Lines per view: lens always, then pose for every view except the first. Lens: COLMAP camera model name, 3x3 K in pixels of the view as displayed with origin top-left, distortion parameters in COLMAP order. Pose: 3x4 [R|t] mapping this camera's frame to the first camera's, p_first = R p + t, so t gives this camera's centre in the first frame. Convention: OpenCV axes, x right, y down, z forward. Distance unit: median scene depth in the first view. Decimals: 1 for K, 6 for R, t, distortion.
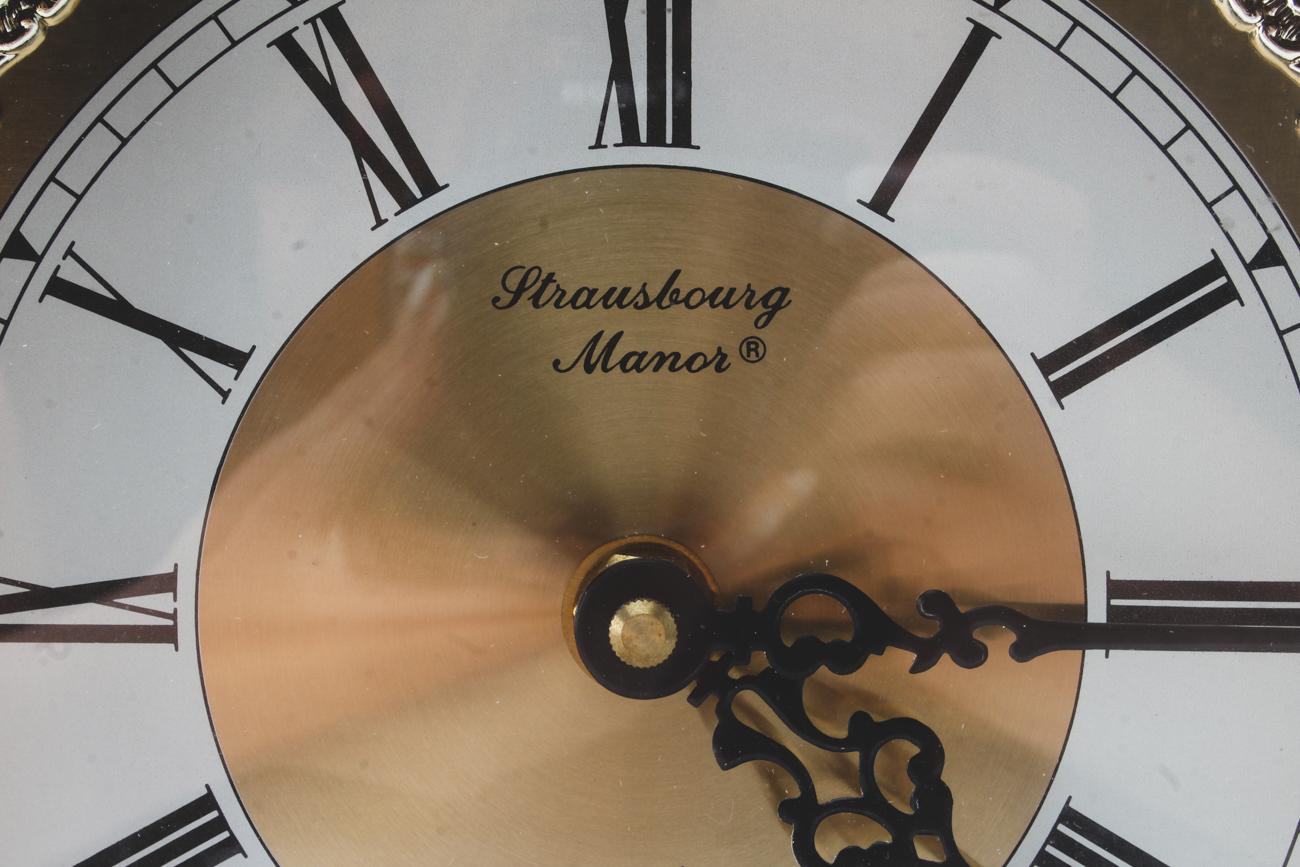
lens RADIAL K [[2517.6, 0, 649.8], [0, 2517.6, 438.1], [0, 0, 1]] dist [0.008229, 0.000000]
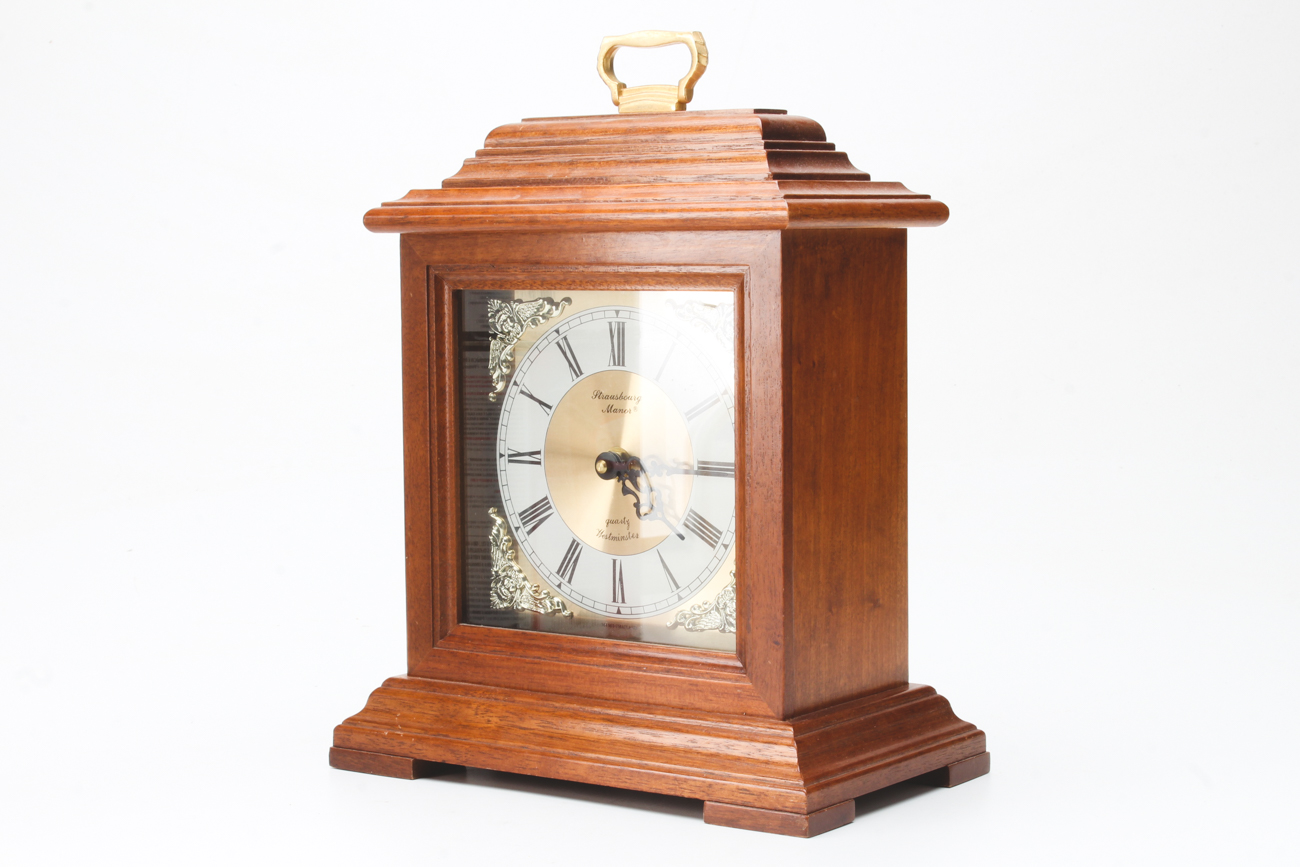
lens RADIAL K [[2657.2, 0, 649.2], [0, 2657.2, 433.7], [0, 0, 1]] dist [0.001856, 0.000000]
pose [[0.809301, 0.038369, -0.586140, 3.018646], [-0.007594, 0.998464, 0.054876, -0.265265], [0.587345, -0.039960, 0.808350, -3.059609]]
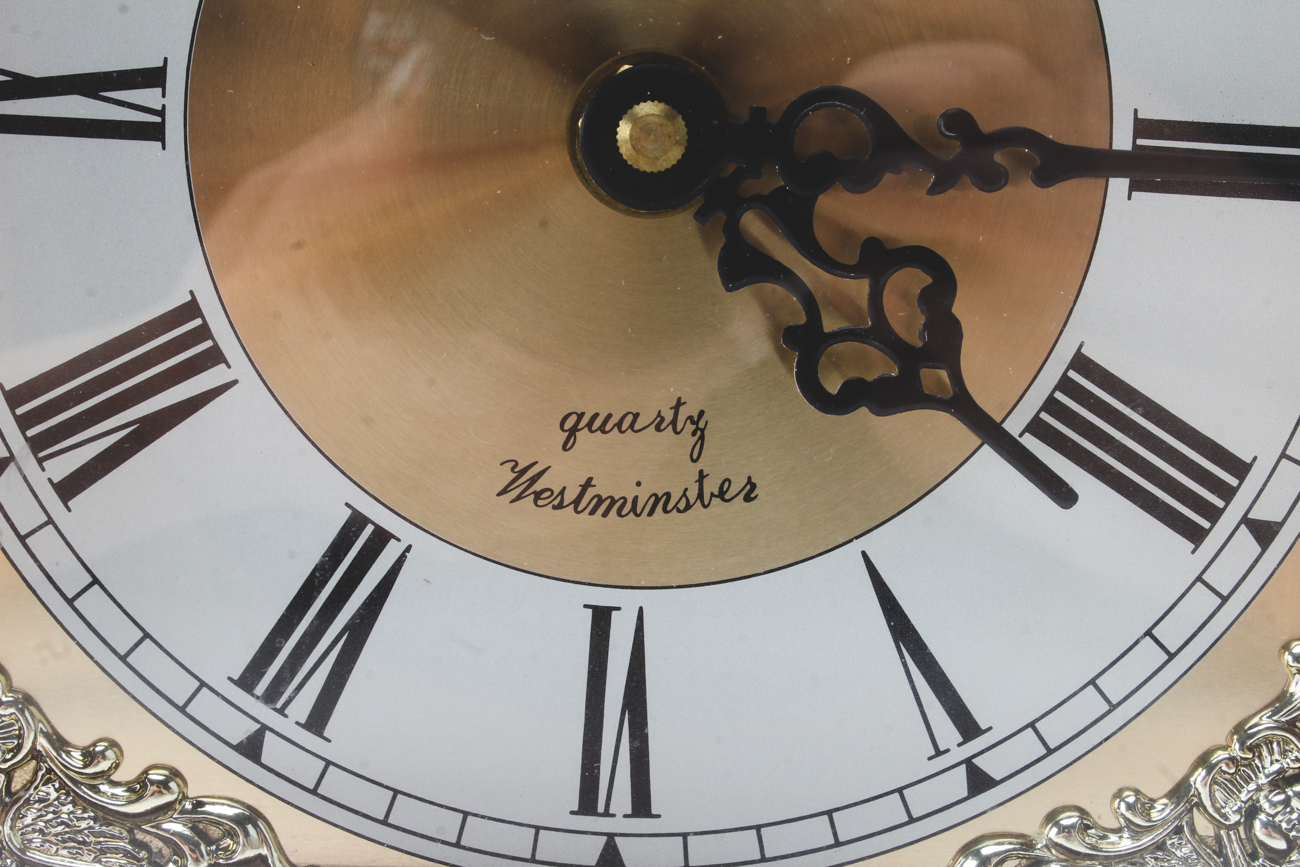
lens RADIAL K [[2517.6, 0, 647.8], [0, 2517.6, 436.2], [0, 0, 1]] dist [0.008229, 0.000000]
pose [[0.999014, 0.042969, 0.011167, -0.009532], [-0.043719, 0.995909, 0.079079, 0.109828], [-0.007723, -0.079489, 0.996806, 0.033015]]
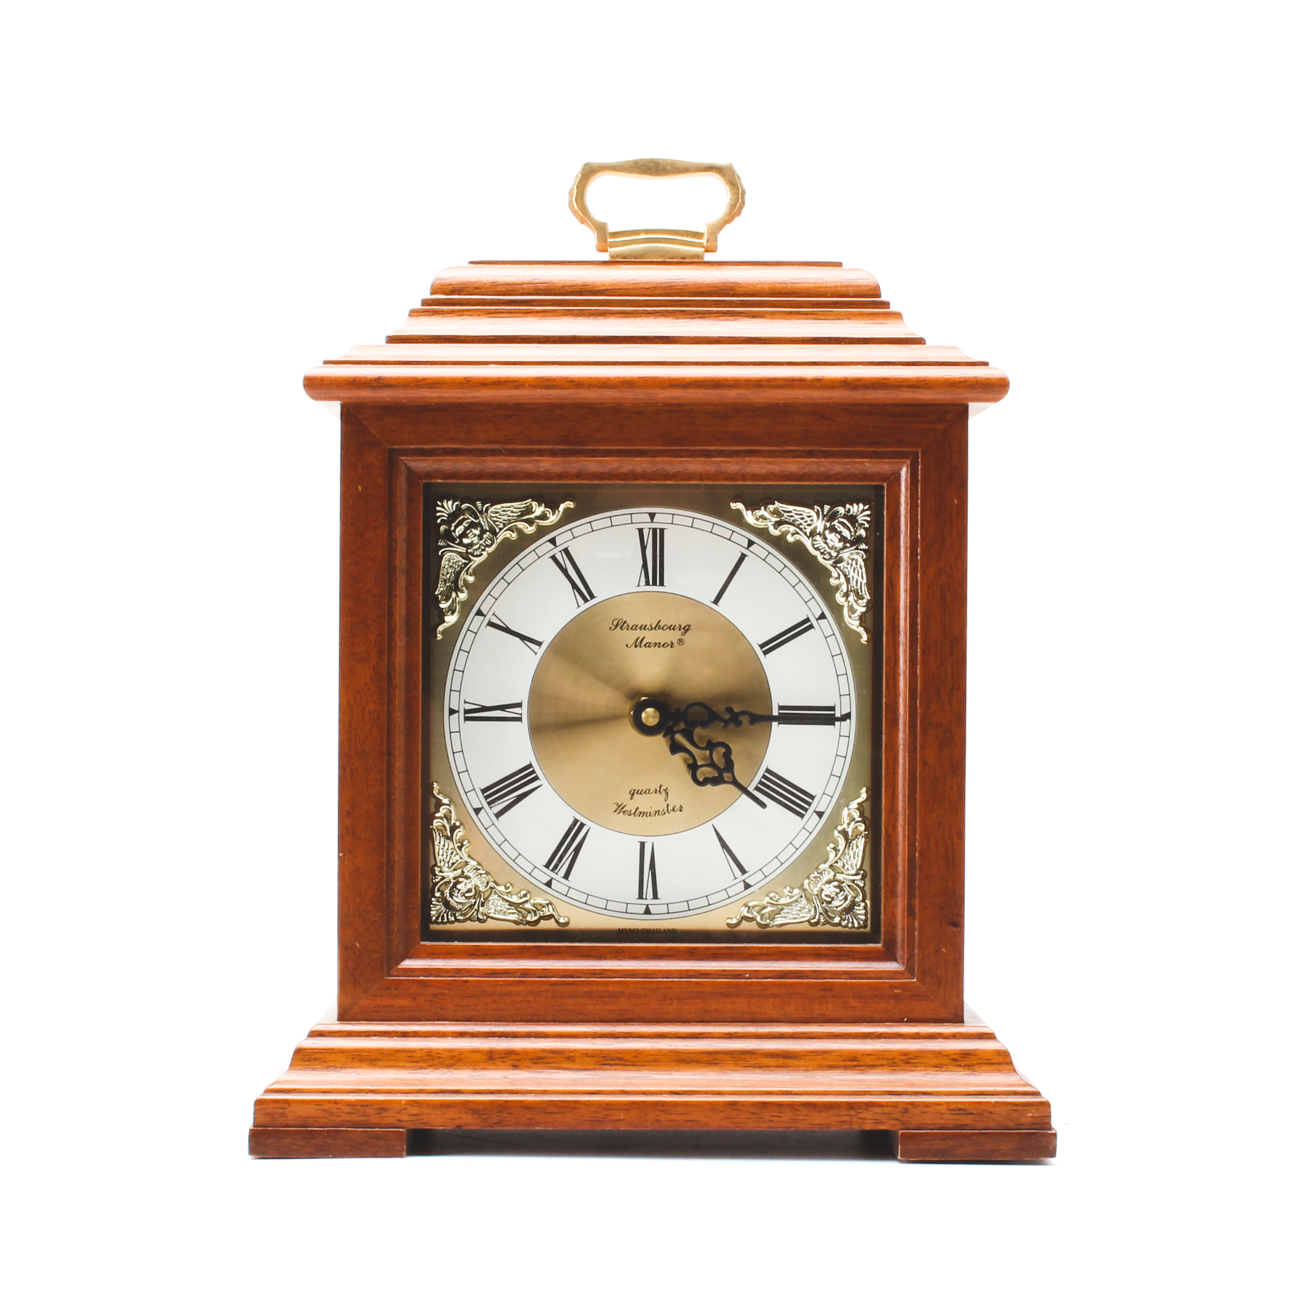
lens RADIAL K [[3391.6, 0, 657.1], [0, 3391.6, 645.2], [0, 0, 1]] dist [-0.049076, 0.000000]
pose [[0.999992, 0.003888, 0.001269, 0.000433], [-0.003856, 0.999698, -0.024284, 0.089498], [-0.001363, 0.024279, 0.999704, -3.917349]]
